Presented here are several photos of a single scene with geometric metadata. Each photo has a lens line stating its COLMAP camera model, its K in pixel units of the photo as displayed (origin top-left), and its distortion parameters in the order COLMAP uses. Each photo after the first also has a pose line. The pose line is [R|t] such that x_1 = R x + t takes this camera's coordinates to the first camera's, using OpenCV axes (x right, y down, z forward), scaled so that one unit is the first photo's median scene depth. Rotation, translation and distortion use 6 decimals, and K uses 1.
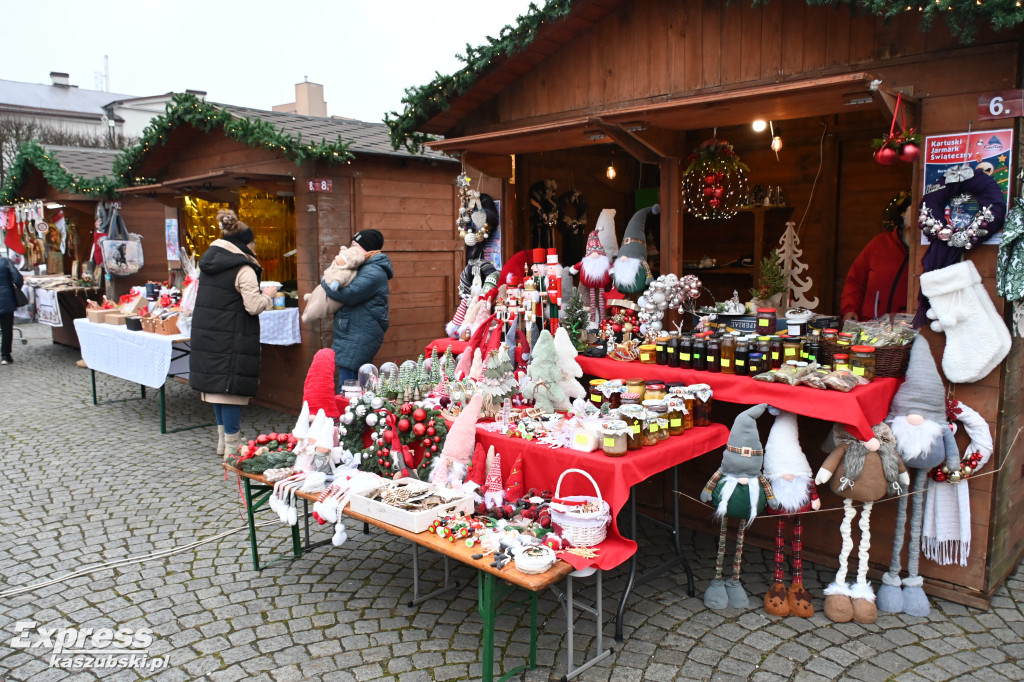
lens RADIAL K [[784.3, 0, 512.0], [0, 784.3, 341.0], [0, 0, 1]] dist [-0.034513, 0.001451]
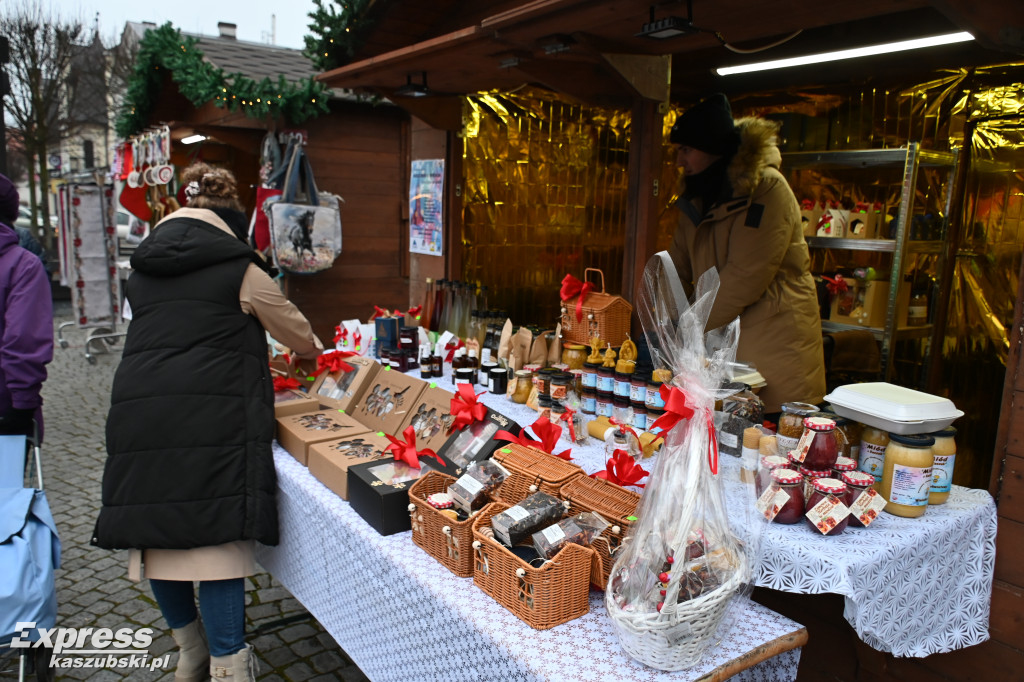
lens RADIAL K [[784.3, 0, 512.0], [0, 784.3, 341.0], [0, 0, 1]] dist [-0.034513, 0.001451]
pose [[0.984142, 0.065025, -0.165037, -0.276096], [-0.060252, 0.997612, 0.033767, -0.064959], [0.166838, -0.023287, 0.985709, 0.508225]]
